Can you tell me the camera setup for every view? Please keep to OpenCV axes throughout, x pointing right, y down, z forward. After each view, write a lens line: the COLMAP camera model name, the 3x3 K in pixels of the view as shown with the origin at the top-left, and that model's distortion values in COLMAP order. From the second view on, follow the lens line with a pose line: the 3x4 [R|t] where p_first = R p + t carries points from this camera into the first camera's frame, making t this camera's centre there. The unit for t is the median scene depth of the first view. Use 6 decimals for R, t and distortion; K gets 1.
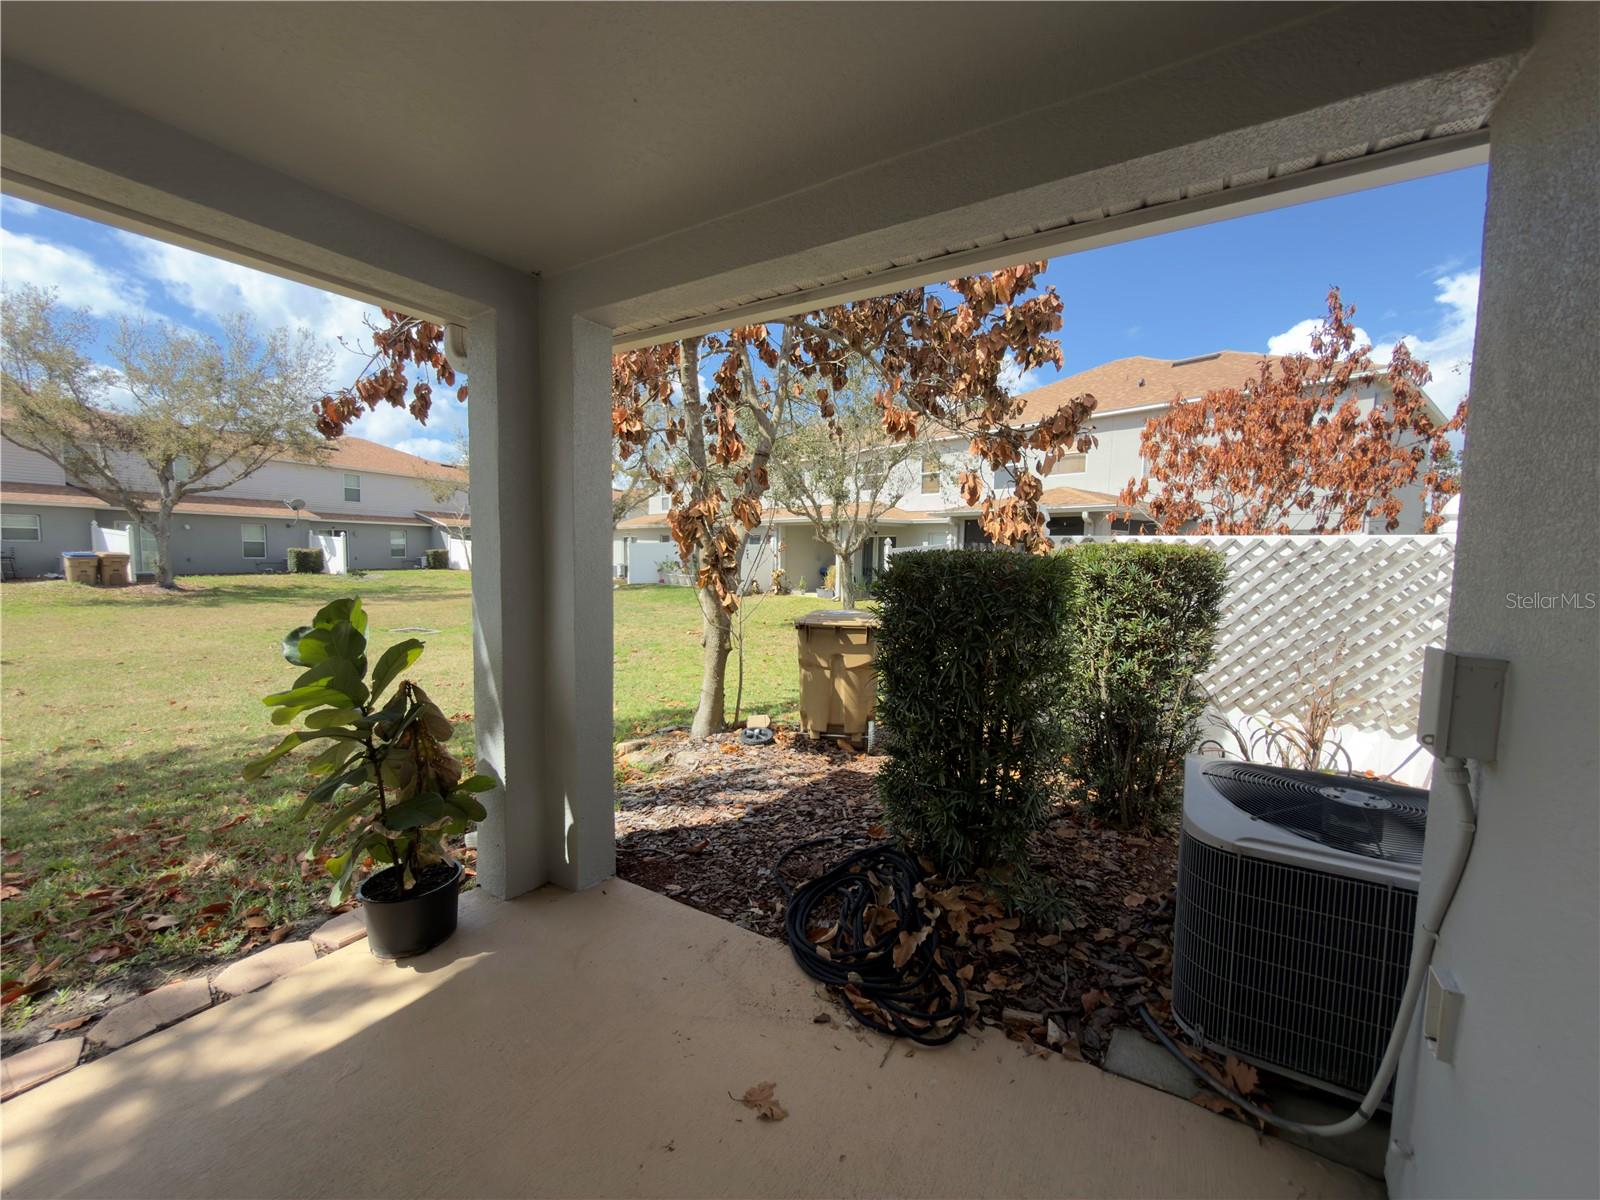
lens RADIAL K [[627.9, 0, 802.3], [0, 627.9, 602.6], [0, 0, 1]] dist [-0.011493, 0.000688]
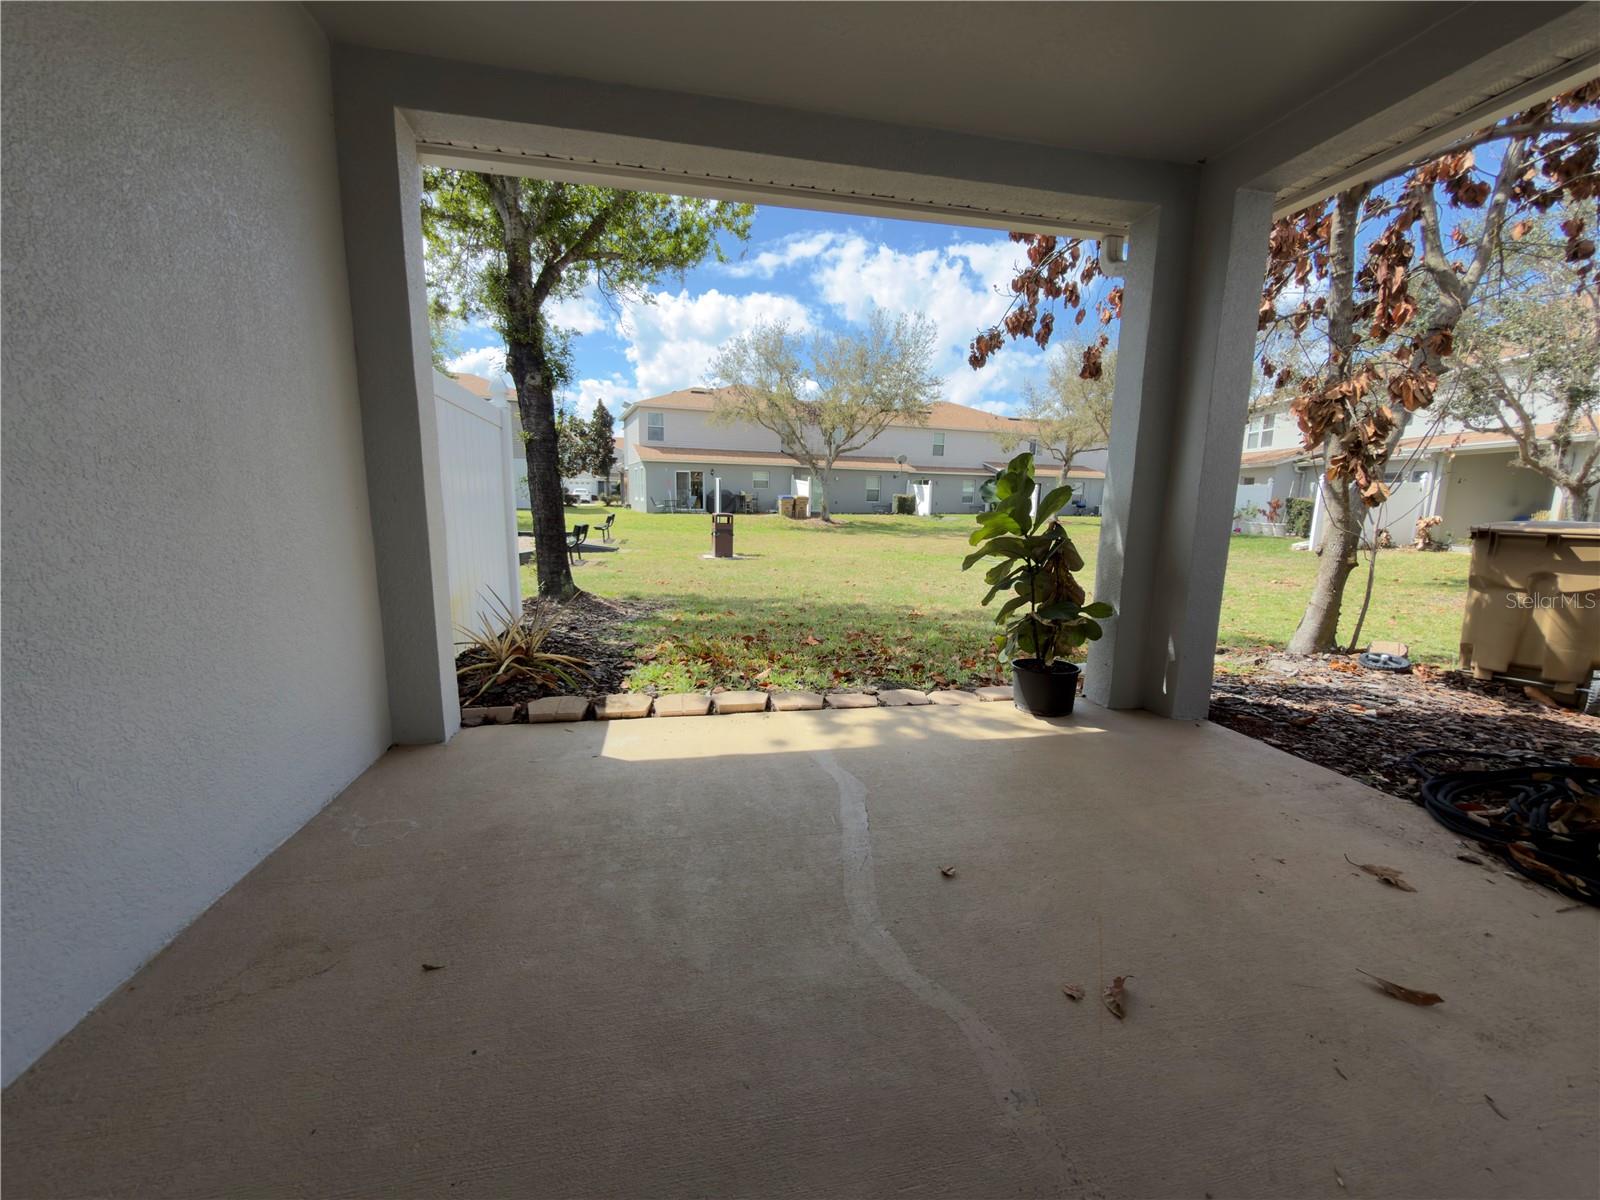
lens RADIAL K [[627.9, 0, 795.5], [0, 627.9, 602.7], [0, 0, 1]] dist [-0.011493, 0.000688]
pose [[0.677678, 0.117644, -0.725887, -0.008232], [-0.064776, 0.992833, 0.100434, 0.076615], [0.732500, -0.021042, 0.680442, -0.119777]]
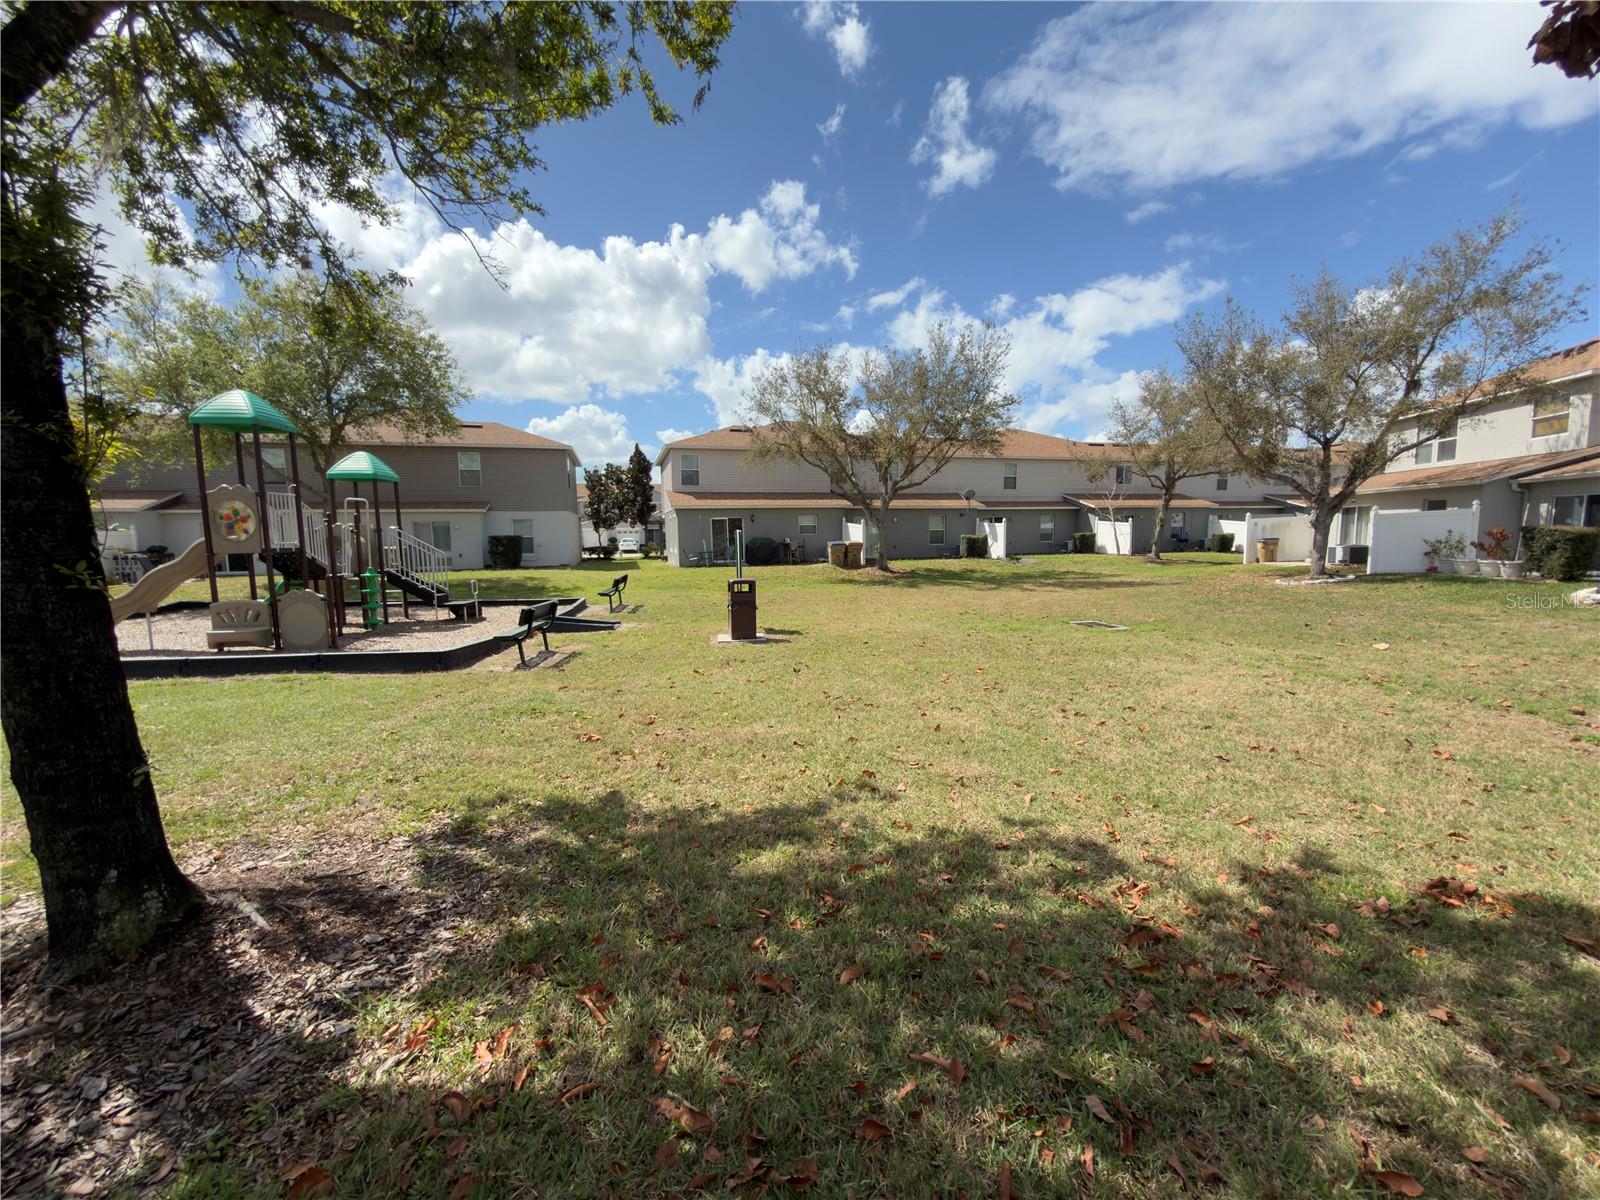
lens RADIAL K [[627.9, 0, 799.9], [0, 627.9, 602.9], [0, 0, 1]] dist [-0.011493, 0.000688]
pose [[0.612240, 0.056370, -0.788660, -0.509669], [-0.035287, 0.998410, 0.043969, -0.025610], [0.789884, 0.000910, 0.613256, 0.396701]]
